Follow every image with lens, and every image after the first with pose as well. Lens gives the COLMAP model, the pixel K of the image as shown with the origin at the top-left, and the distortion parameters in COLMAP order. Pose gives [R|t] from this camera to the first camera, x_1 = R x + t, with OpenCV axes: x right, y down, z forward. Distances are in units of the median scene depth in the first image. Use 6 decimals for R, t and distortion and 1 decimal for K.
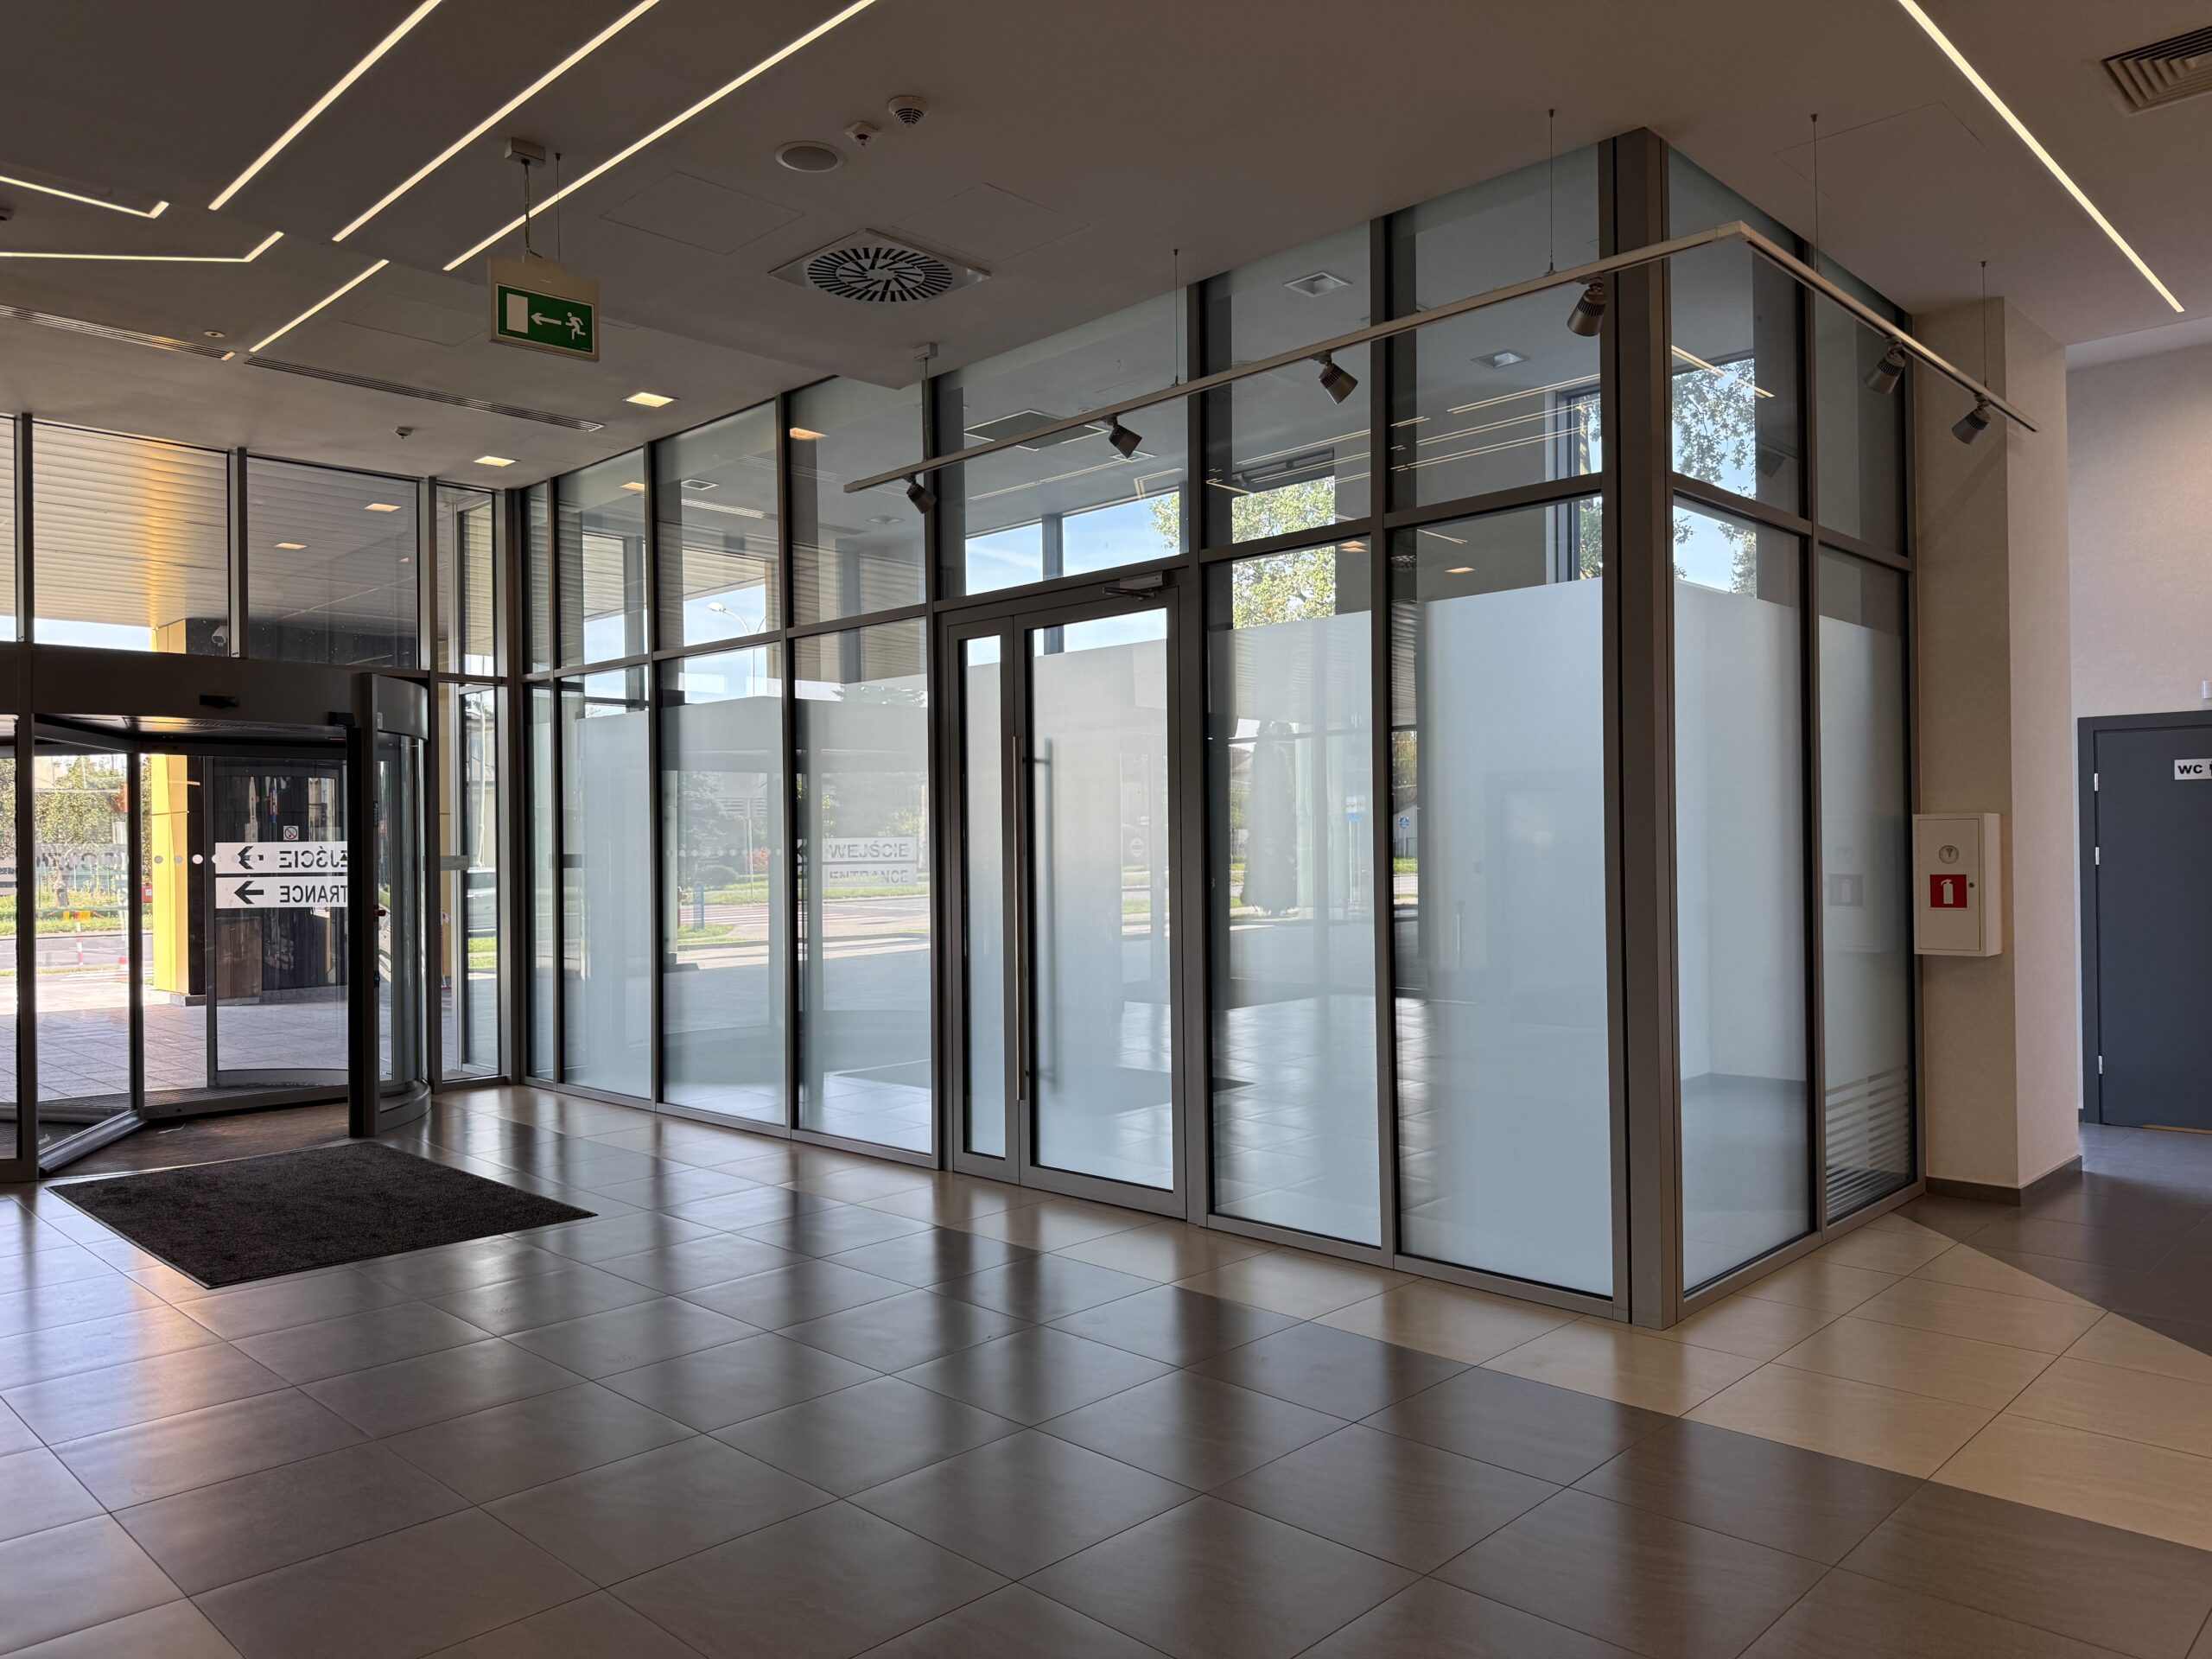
lens RADIAL K [[1570.7, 0, 1106.0], [0, 1570.7, 829.5], [0, 0, 1]] dist [-0.003338, -0.000683]
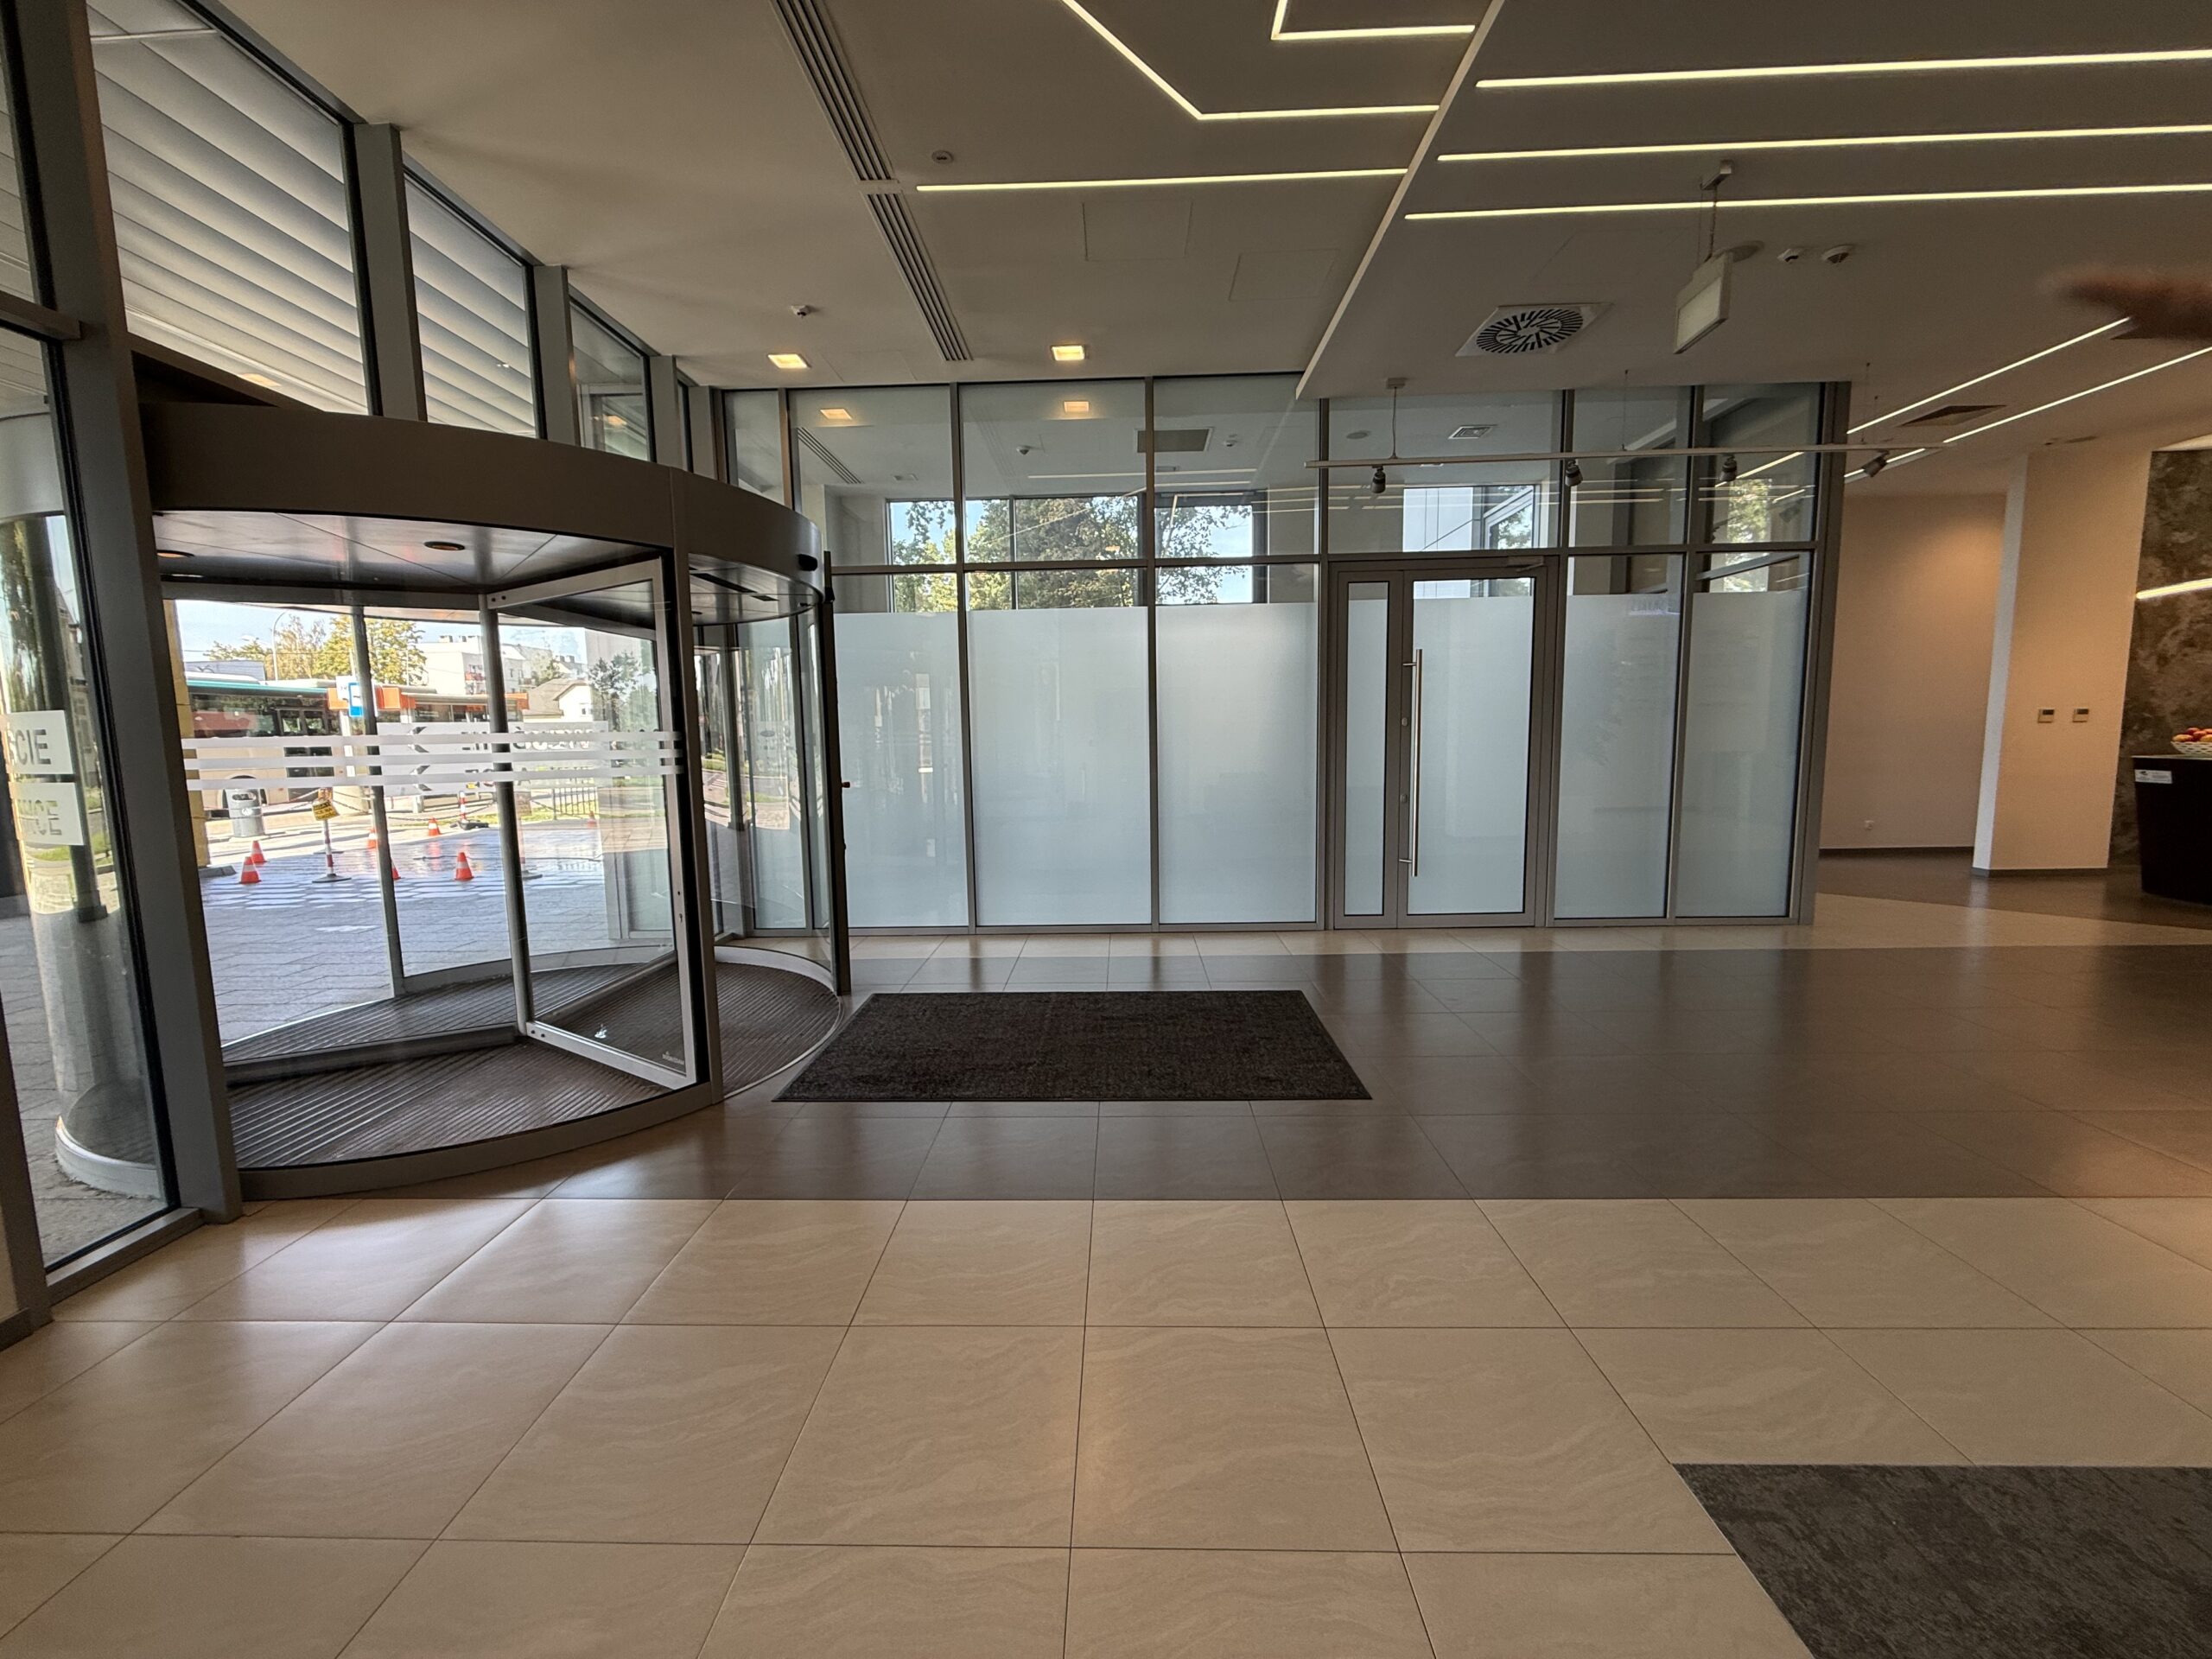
lens RADIAL K [[884.1, 0, 1106.0], [0, 884.1, 829.5], [0, 0, 1]] dist [0.000578, -0.000027]
pose [[0.731837, -0.077739, 0.677031, -0.906885], [0.004803, 0.994036, 0.108947, 0.023159], [-0.681463, -0.076480, 0.727846, 0.539155]]
